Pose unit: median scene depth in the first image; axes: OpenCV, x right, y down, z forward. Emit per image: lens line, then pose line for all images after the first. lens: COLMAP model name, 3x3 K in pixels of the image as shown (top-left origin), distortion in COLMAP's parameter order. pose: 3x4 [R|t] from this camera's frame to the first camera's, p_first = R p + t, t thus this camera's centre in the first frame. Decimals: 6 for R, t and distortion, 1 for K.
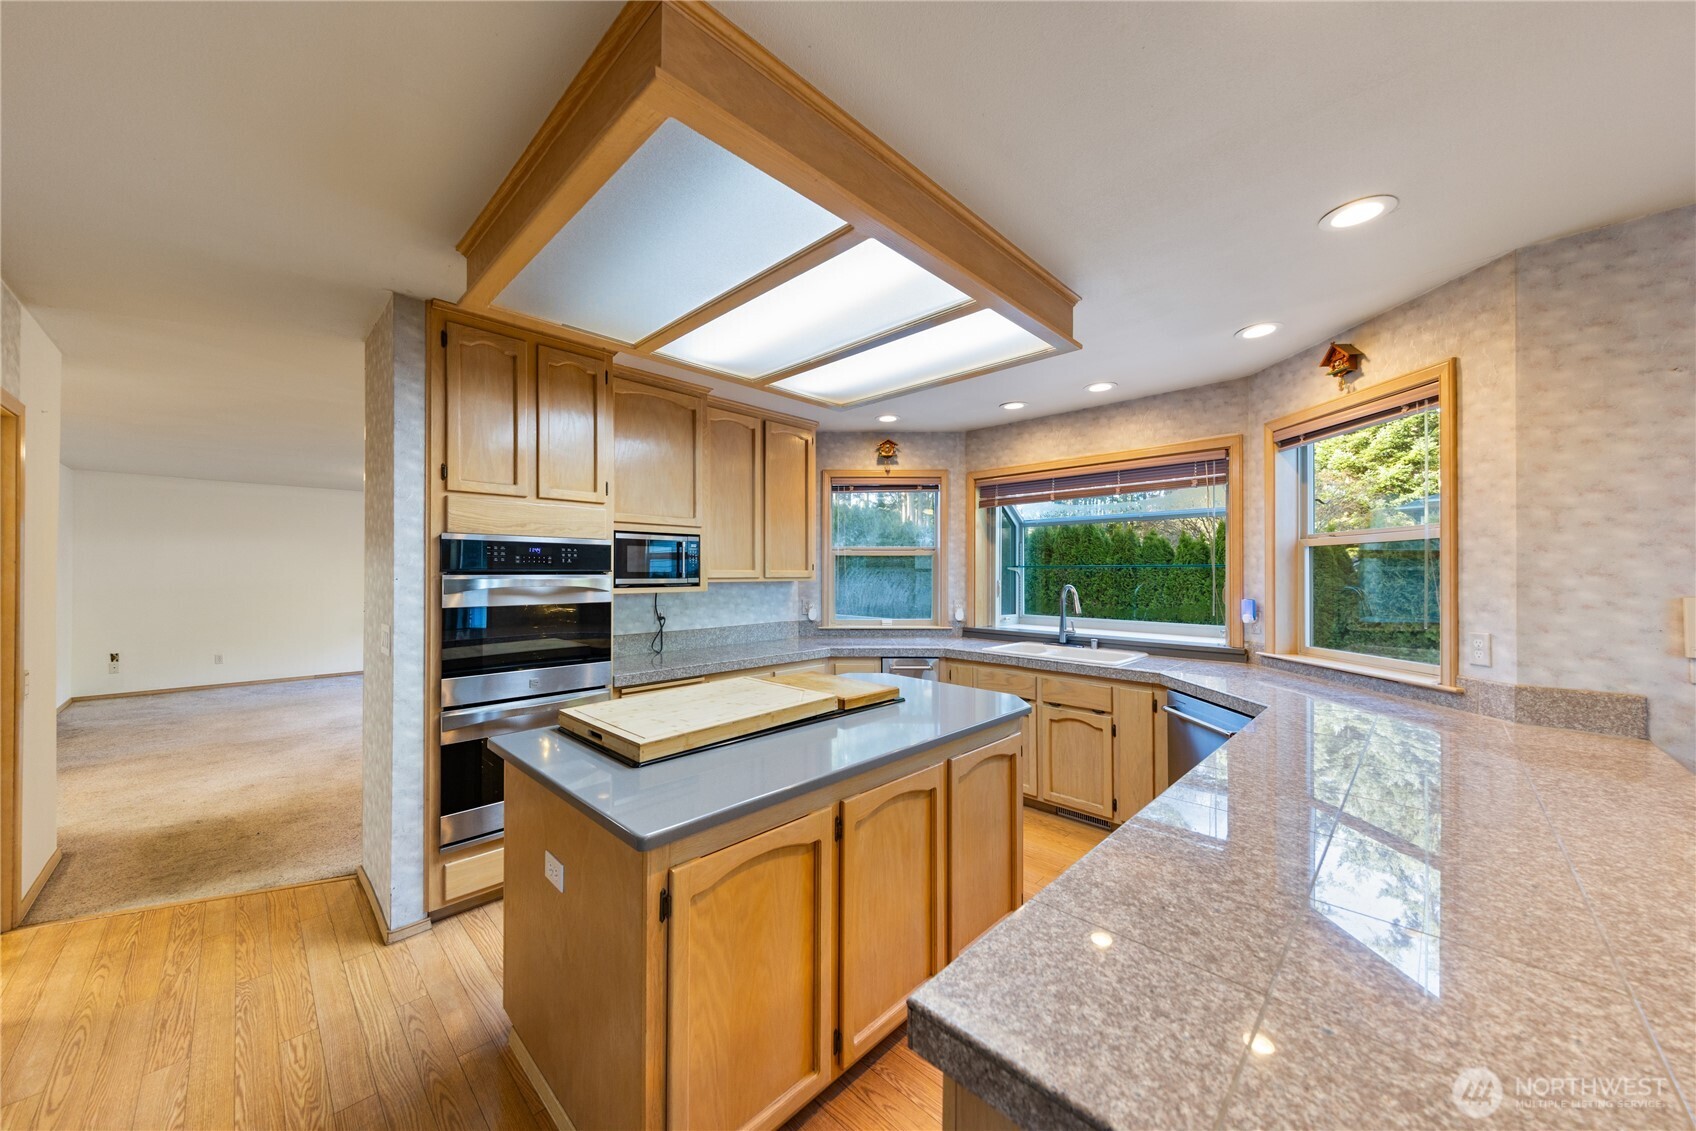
lens RADIAL K [[594.8, 0, 841.9], [0, 594.8, 570.6], [0, 0, 1]] dist [0.000279, -0.000024]
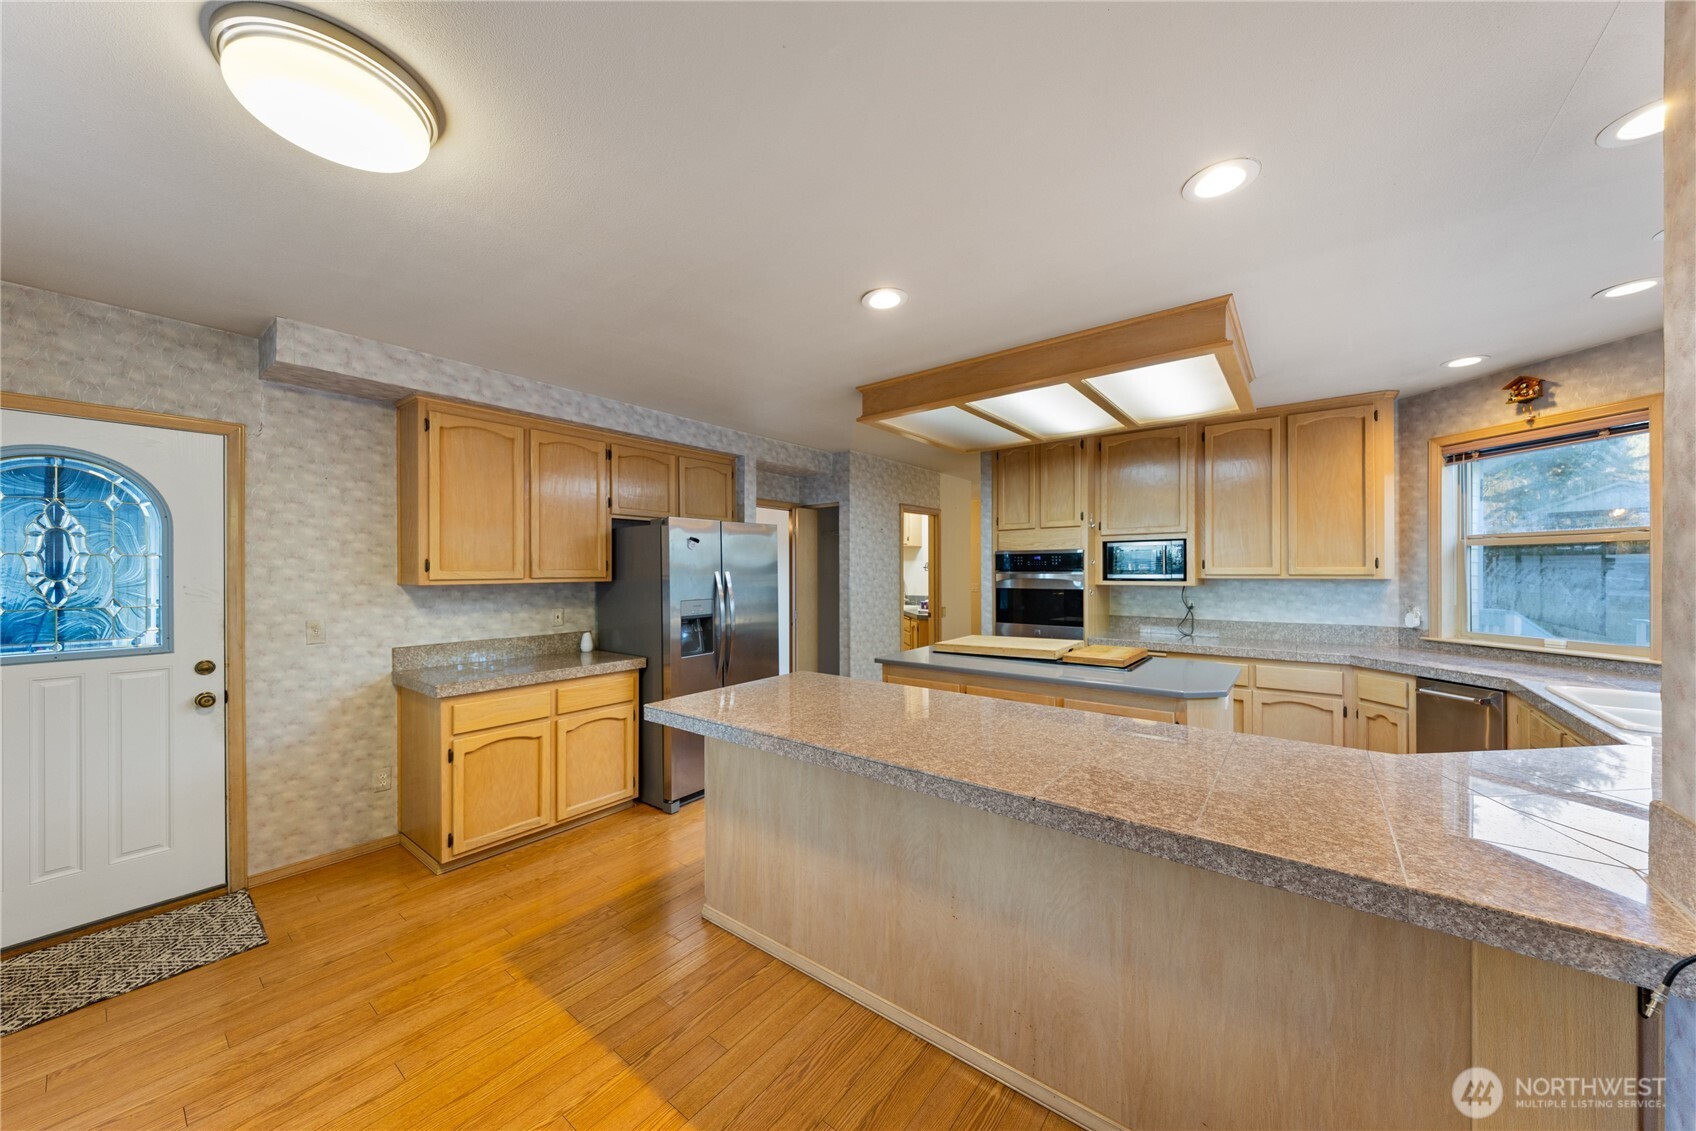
lens RADIAL K [[594.8, 0, 841.6], [0, 594.8, 569.4], [0, 0, 1]] dist [0.000279, -0.000024]
pose [[0.112250, -0.002956, -0.993676, 0.783763], [0.007435, 0.999970, -0.002135, -0.000151], [0.993652, -0.007148, 0.112268, 0.153829]]
